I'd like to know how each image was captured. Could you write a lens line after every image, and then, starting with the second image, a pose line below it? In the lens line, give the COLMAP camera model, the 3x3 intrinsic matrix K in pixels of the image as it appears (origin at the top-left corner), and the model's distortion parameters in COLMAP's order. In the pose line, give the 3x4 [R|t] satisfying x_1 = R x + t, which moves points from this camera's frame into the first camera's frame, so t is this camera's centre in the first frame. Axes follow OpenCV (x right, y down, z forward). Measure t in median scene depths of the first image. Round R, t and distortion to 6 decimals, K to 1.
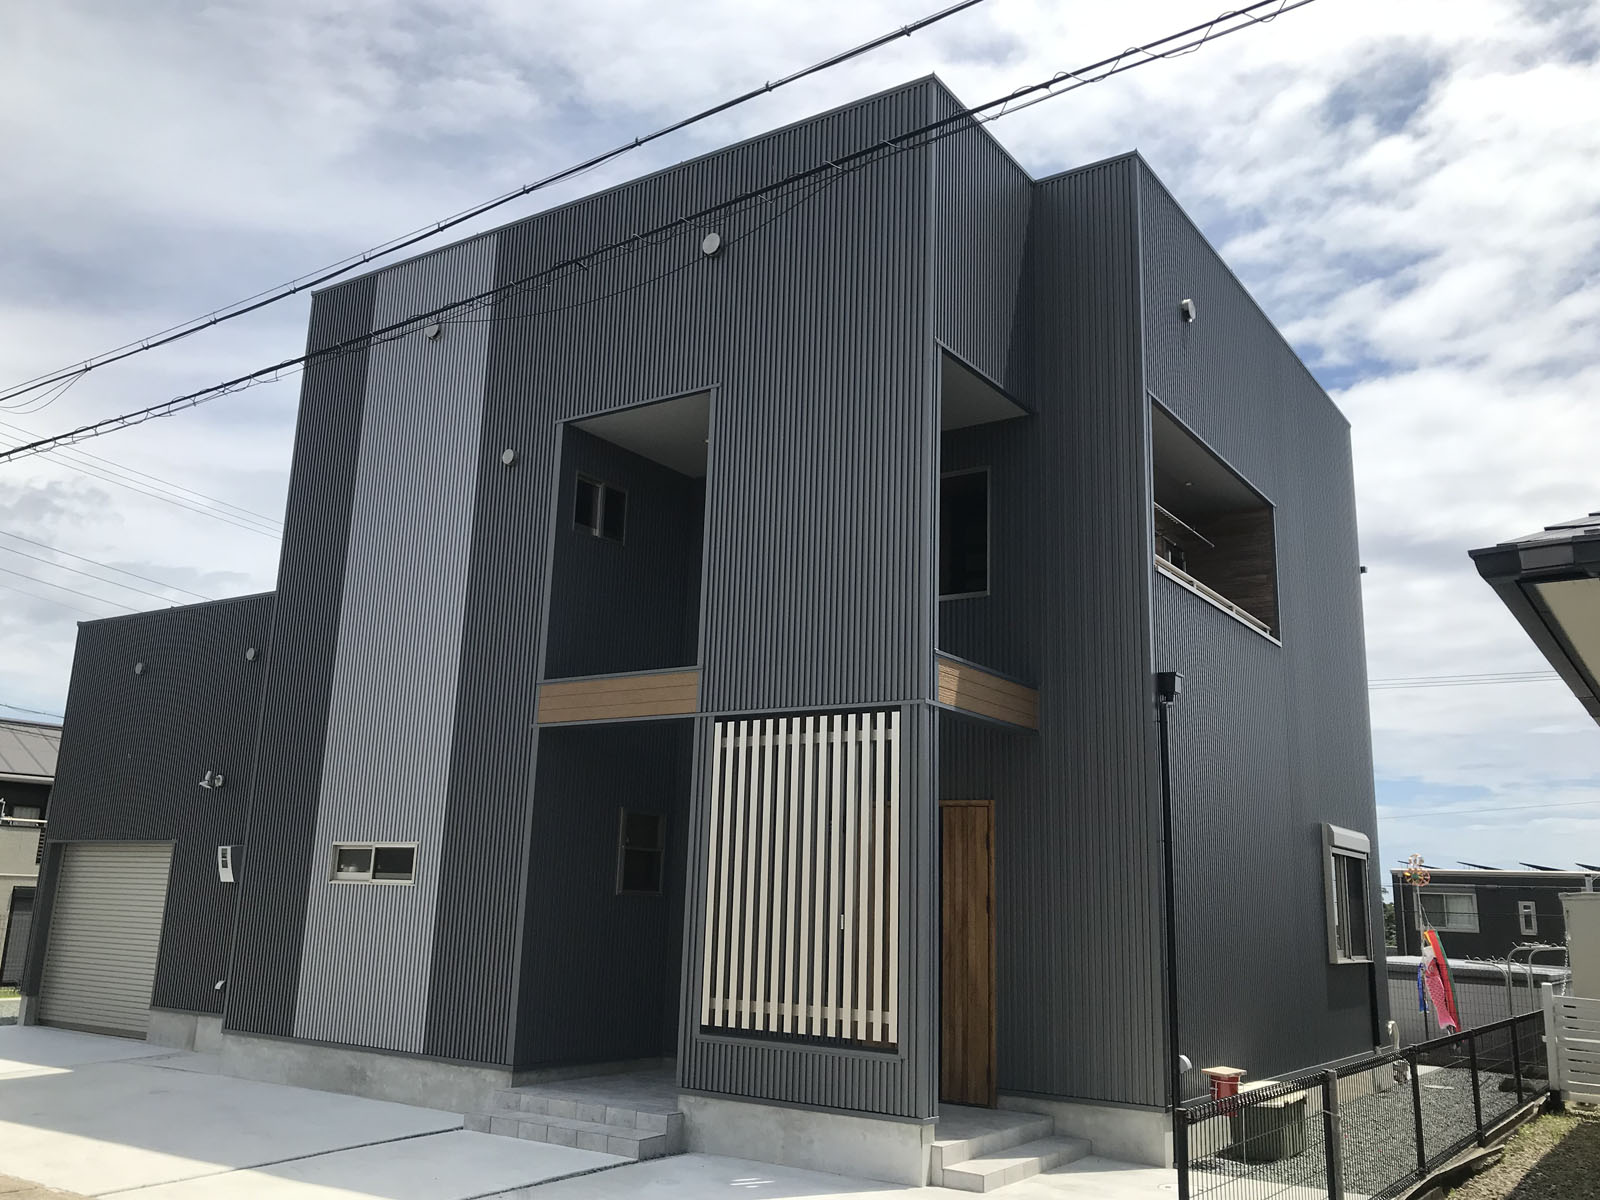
lens RADIAL K [[1343.9, 0, 800.0], [0, 1343.9, 600.0], [0, 0, 1]] dist [0.046321, -0.006539]
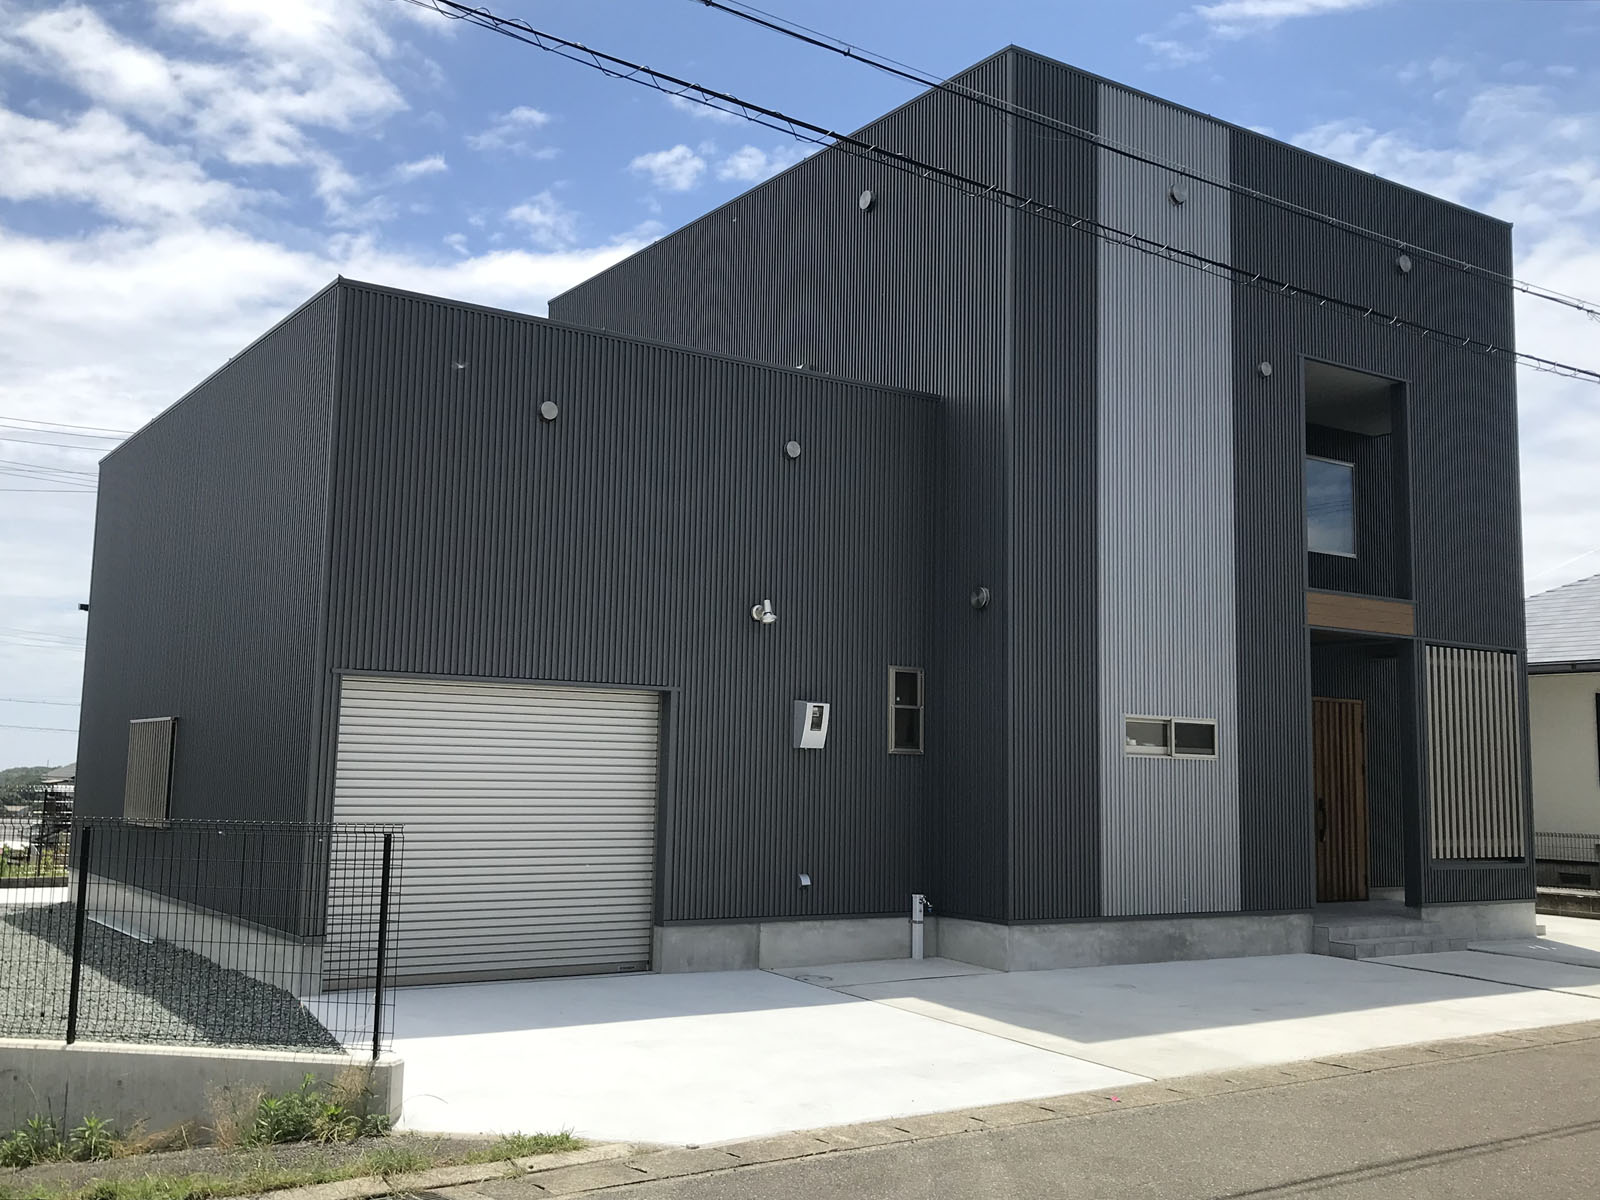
lens RADIAL K [[1339.4, 0, 800.0], [0, 1339.4, 600.0], [0, 0, 1]] dist [0.025103, -0.001780]
pose [[0.421148, 0.082330, 0.903248, -1.397890], [-0.213879, 0.976802, 0.010688, 0.149456], [-0.881414, -0.197687, 0.428987, 0.874423]]
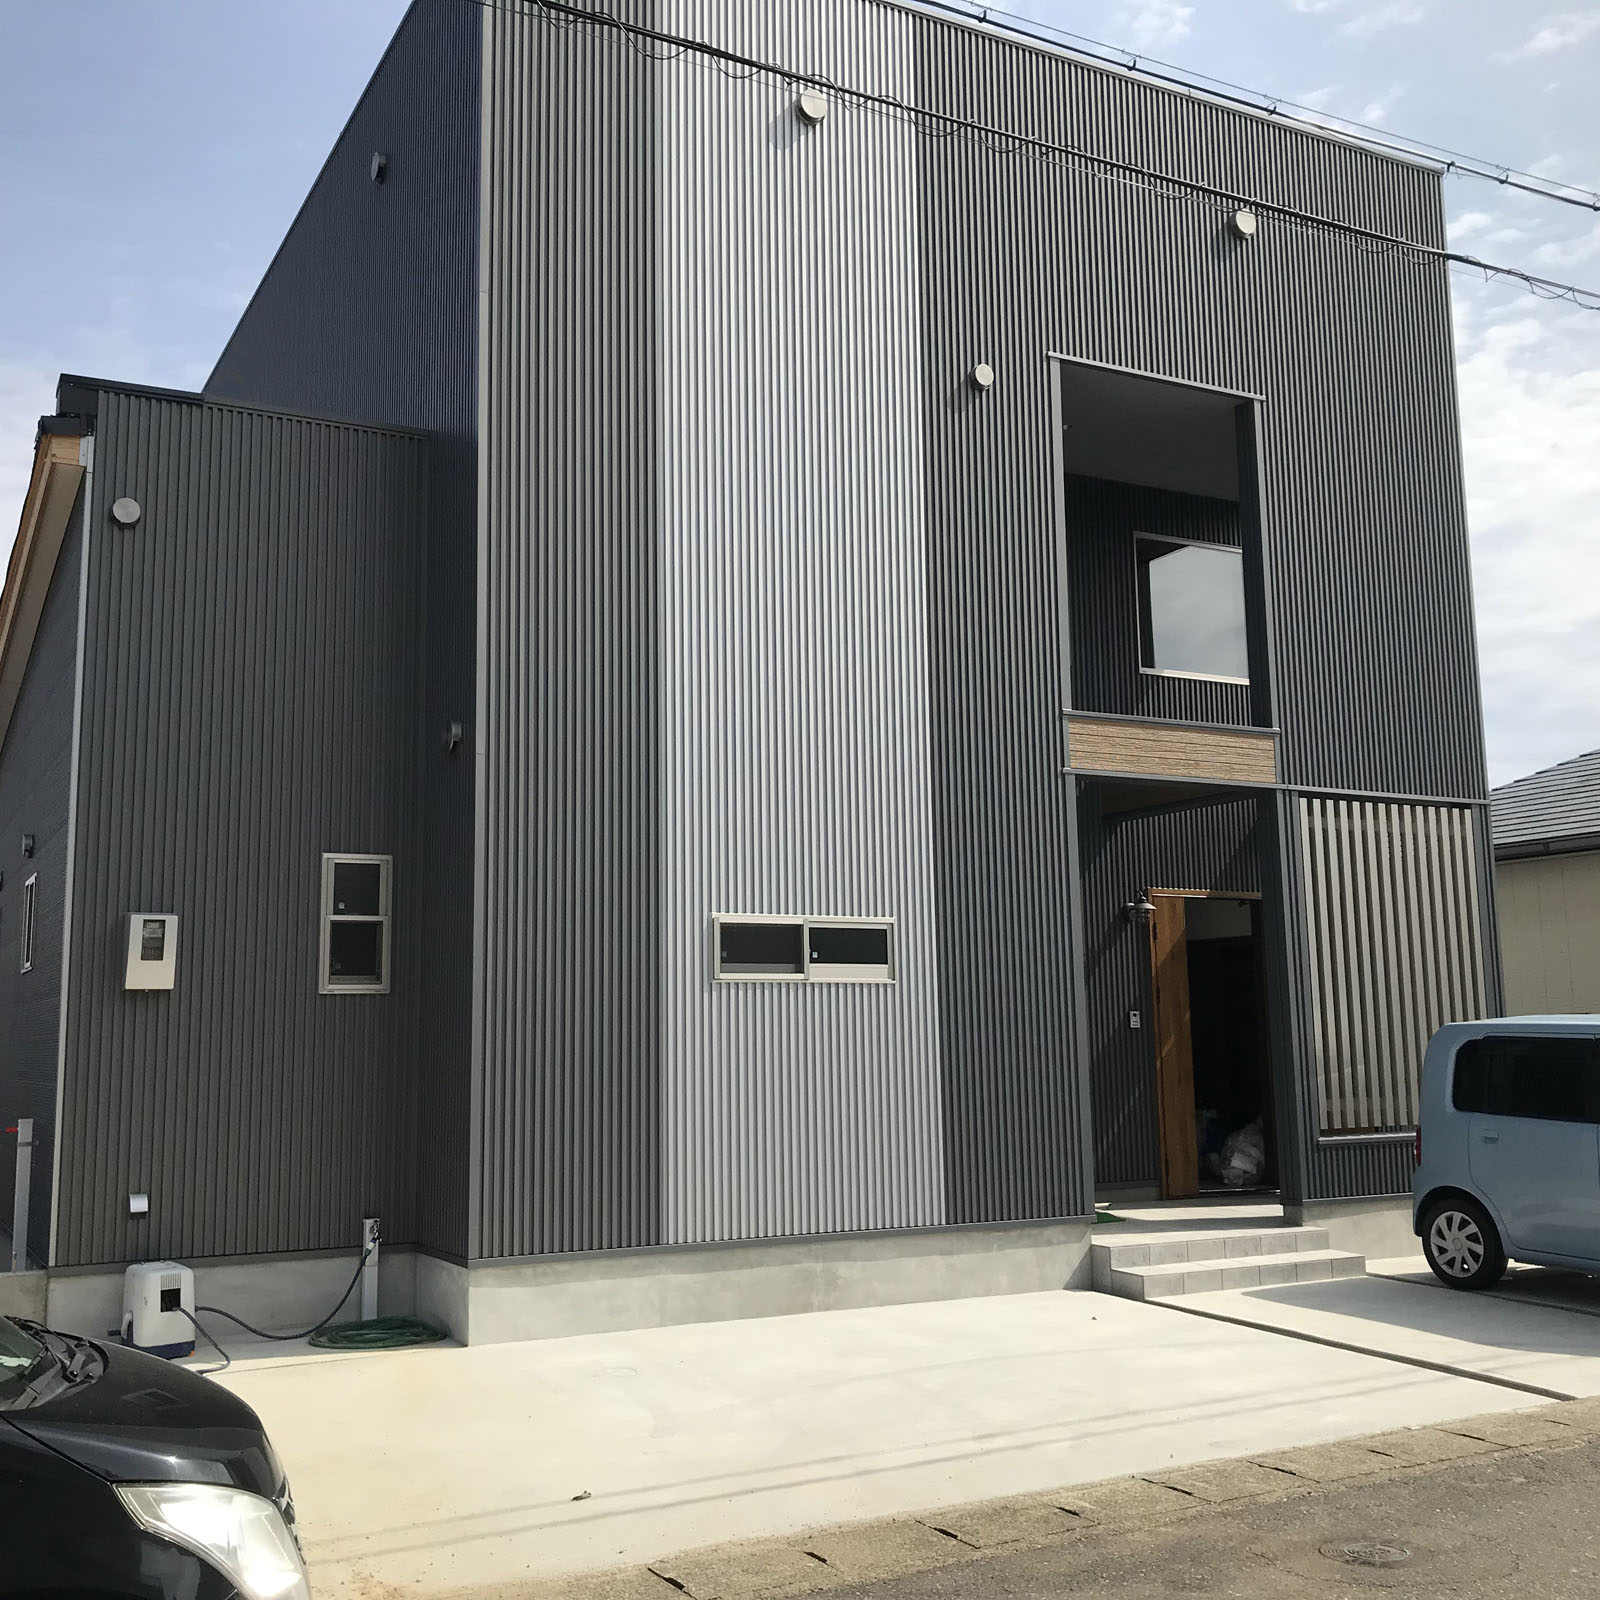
lens RADIAL K [[1525.2, 0, 800.0], [0, 1525.2, 800.0], [0, 0, 1]] dist [0.058816, -0.006836]
pose [[0.500731, 0.085127, 0.861407, -0.977411], [-0.167824, 0.985817, 0.000134, 0.131471], [-0.849178, -0.144632, 0.507915, 0.681536]]
